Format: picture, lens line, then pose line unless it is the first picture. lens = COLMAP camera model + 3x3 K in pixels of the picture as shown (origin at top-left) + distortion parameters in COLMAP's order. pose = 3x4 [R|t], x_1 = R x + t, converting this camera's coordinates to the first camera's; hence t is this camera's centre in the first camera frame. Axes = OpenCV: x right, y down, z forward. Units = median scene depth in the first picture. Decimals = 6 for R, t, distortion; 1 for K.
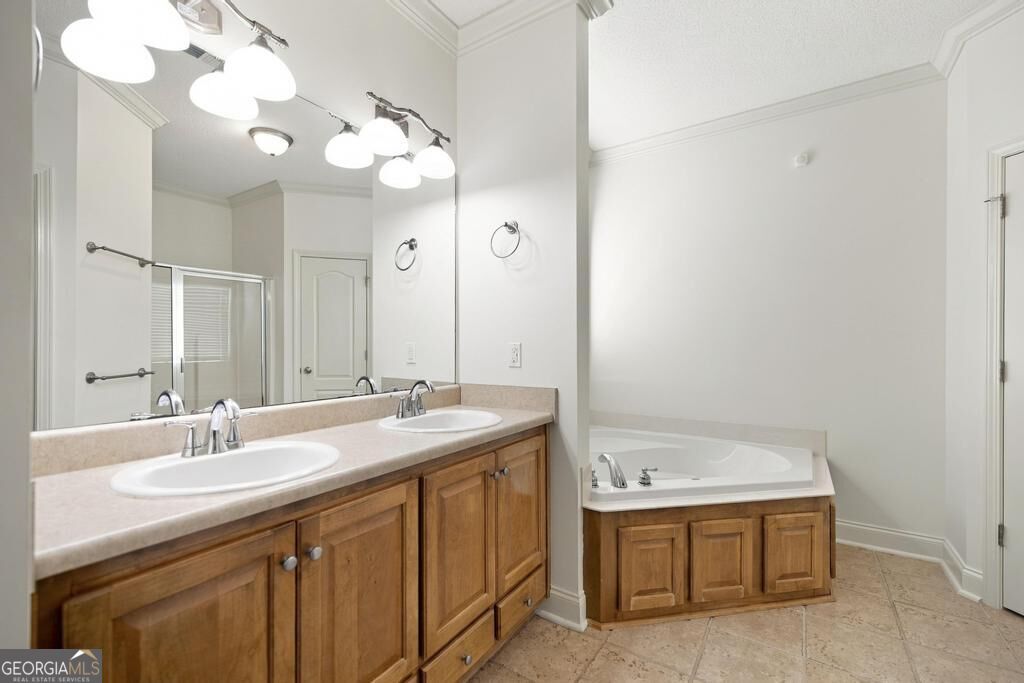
lens RADIAL K [[439.4, 0, 512.4], [0, 439.4, 344.5], [0, 0, 1]] dist [-0.002825, 0.000100]
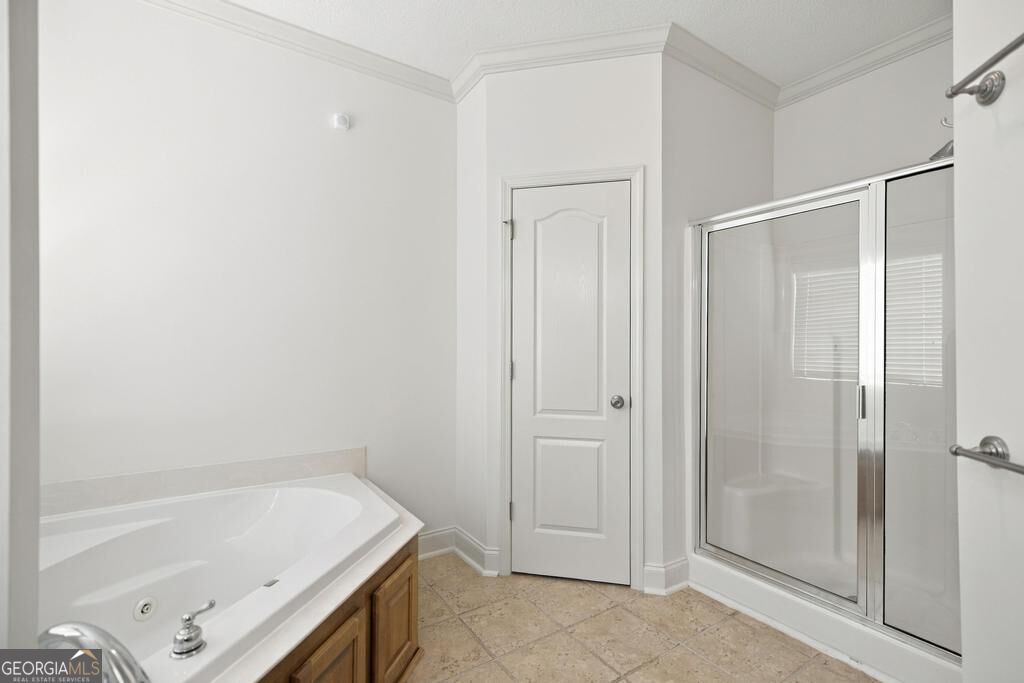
lens RADIAL K [[460.1, 0, 511.9], [0, 460.1, 345.3], [0, 0, 1]] dist [0.004213, 0.000385]
pose [[0.384689, 0.006104, 0.923026, -0.015901], [-0.006384, 0.999972, -0.003952, -0.000939], [-0.923024, -0.004372, 0.384717, 0.507715]]
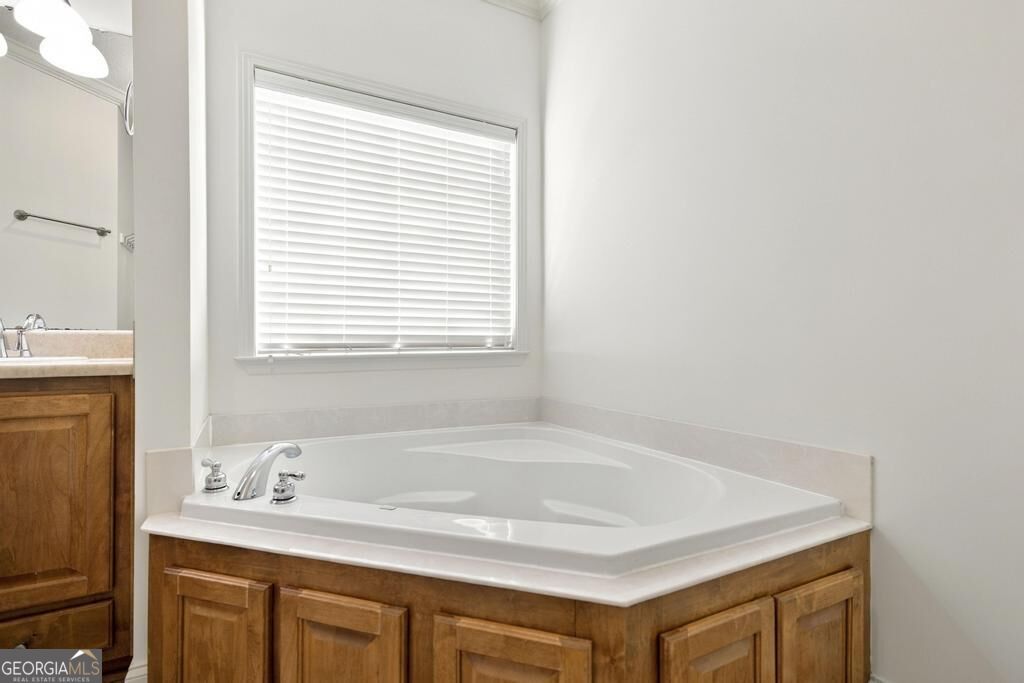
lens RADIAL K [[490.3, 0, 512.5], [0, 490.3, 343.4], [0, 0, 1]] dist [0.002512, 0.000428]
pose [[0.887260, -0.001033, -0.461269, 0.839961], [-0.001360, 0.999987, -0.004856, 0.123701], [0.461268, 0.004936, 0.887247, 0.587240]]
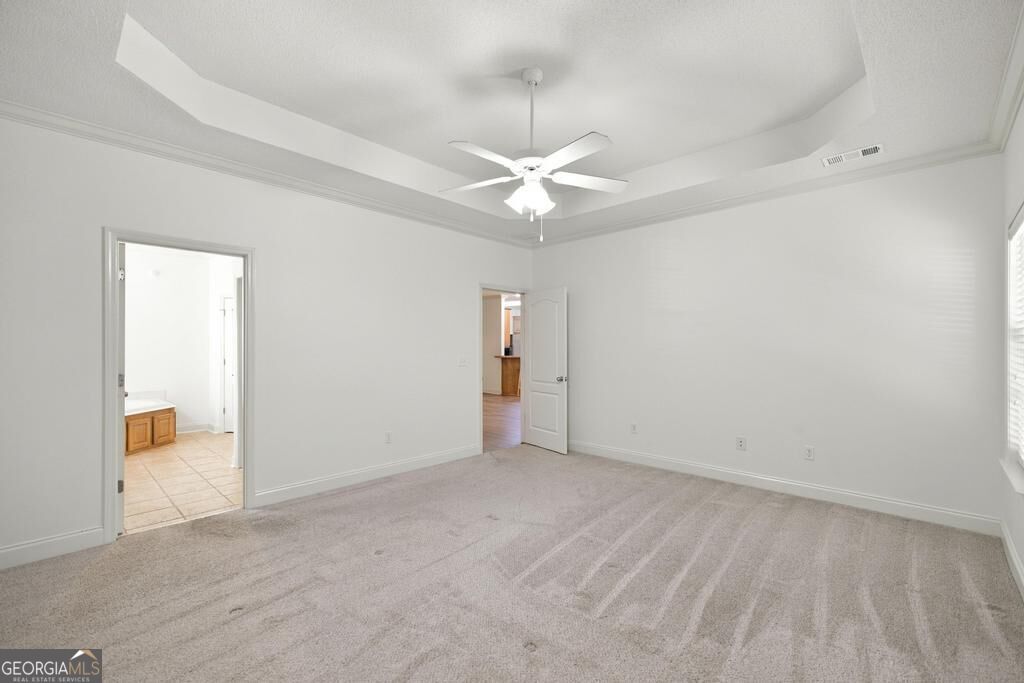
lens RADIAL K [[439.4, 0, 519.7], [0, 439.4, 350.8], [0, 0, 1]] dist [-0.002825, 0.000100]
pose [[0.161883, -0.004522, 0.986800, -1.754371], [-0.000739, 0.999989, 0.004704, -0.040173], [-0.986810, -0.001491, 0.161878, -1.705020]]
